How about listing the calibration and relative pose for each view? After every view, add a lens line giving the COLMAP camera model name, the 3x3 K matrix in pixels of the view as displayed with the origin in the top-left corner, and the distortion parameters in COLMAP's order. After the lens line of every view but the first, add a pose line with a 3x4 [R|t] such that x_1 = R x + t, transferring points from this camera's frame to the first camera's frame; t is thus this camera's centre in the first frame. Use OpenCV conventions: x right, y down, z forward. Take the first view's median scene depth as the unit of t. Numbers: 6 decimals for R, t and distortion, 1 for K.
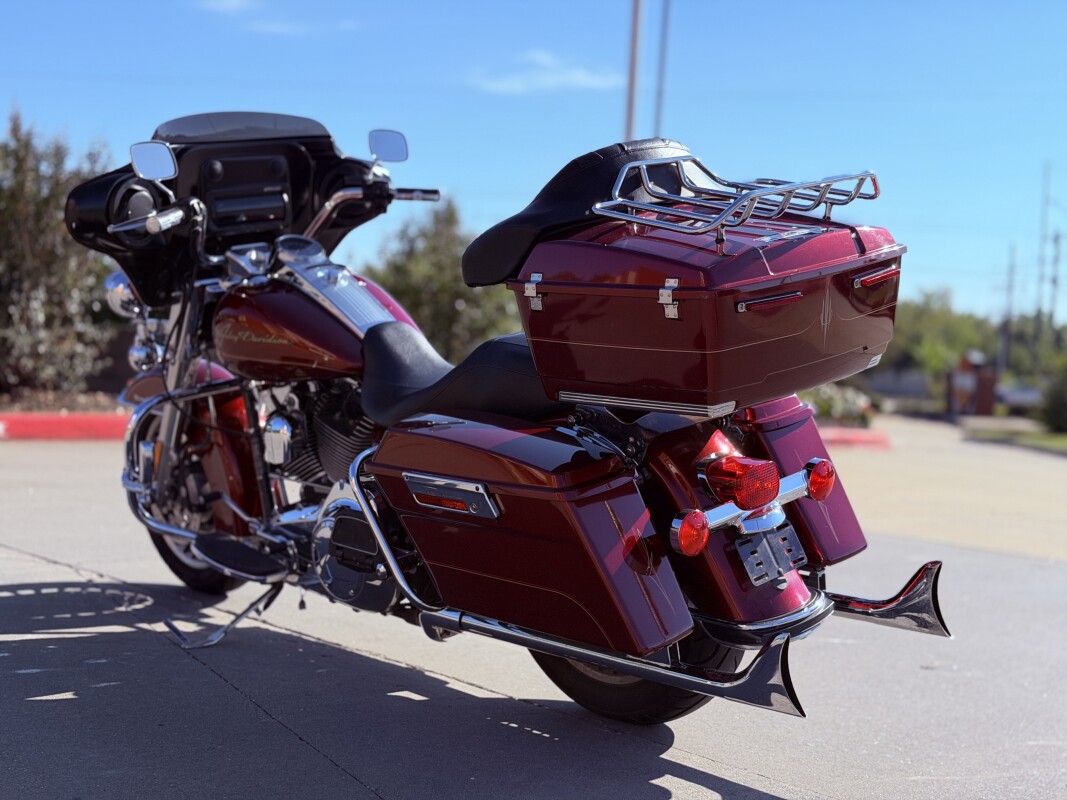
lens RADIAL K [[1483.0, 0, 533.5], [0, 1483.0, 400.0], [0, 0, 1]] dist [0.193257, -0.078410]
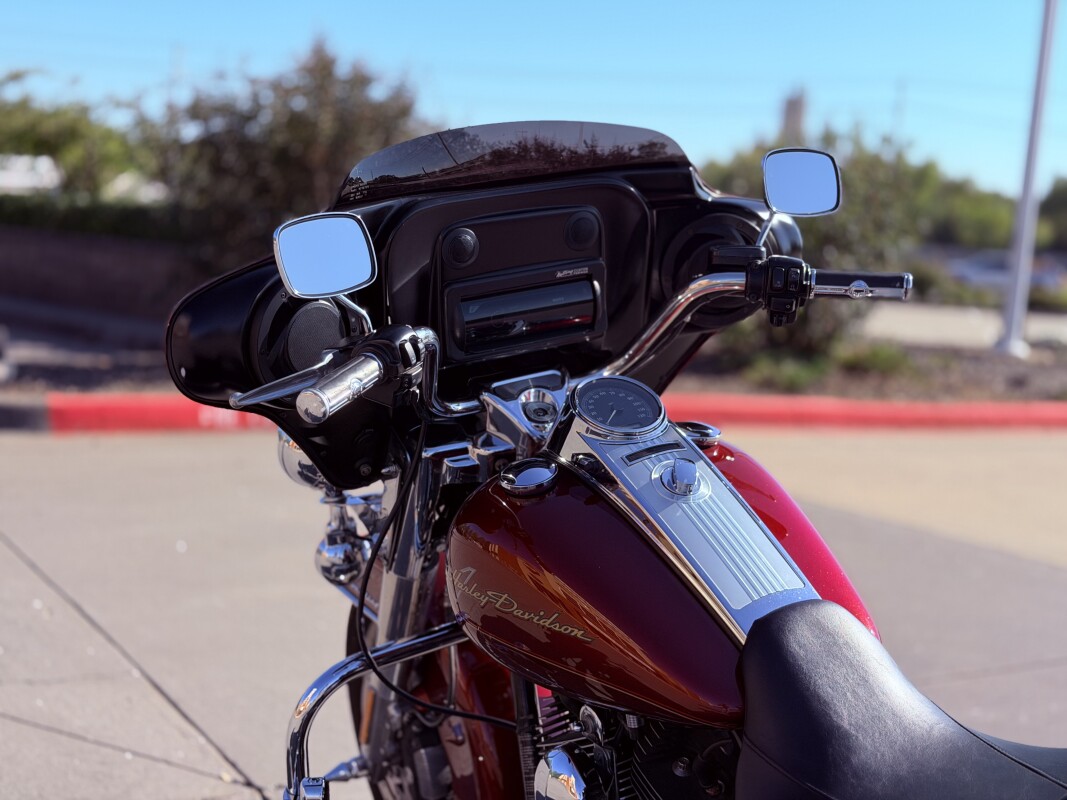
lens RADIAL K [[1483.0, 0, 533.5], [0, 1483.0, 400.0], [0, 0, 1]] dist [0.193257, -0.078410]
pose [[0.974606, 0.047094, -0.218918, -0.073678], [-0.029973, 0.996273, 0.080882, -0.139474], [0.221911, -0.072267, 0.972385, 0.498680]]
